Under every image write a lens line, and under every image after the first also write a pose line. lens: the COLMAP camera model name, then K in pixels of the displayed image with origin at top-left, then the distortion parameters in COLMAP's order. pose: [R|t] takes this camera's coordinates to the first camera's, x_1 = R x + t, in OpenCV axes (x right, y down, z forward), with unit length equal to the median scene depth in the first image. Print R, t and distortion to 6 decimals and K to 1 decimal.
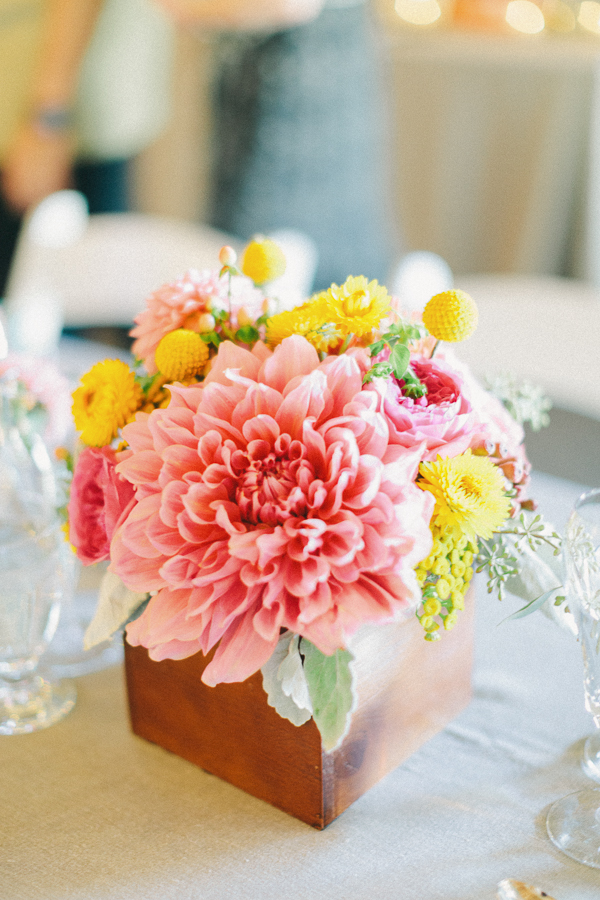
lens RADIAL K [[1426.2, 0, 300.0], [0, 1426.2, 450.0], [0, 0, 1]] dist [-0.028180, -0.028988]
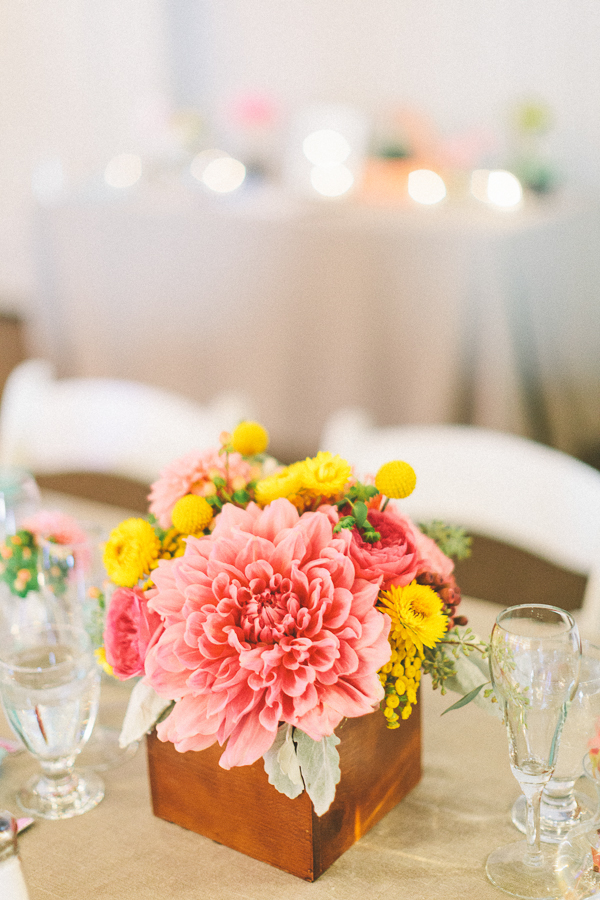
lens RADIAL K [[1288.6, 0, 300.0], [0, 1288.6, 450.0], [0, 0, 1]] dist [-0.004057, 0.014217]
pose [[0.998487, -0.029031, 0.046691, -0.041523], [0.033382, 0.994891, -0.095272, -0.010729], [-0.043686, 0.096686, 0.994356, -0.205320]]
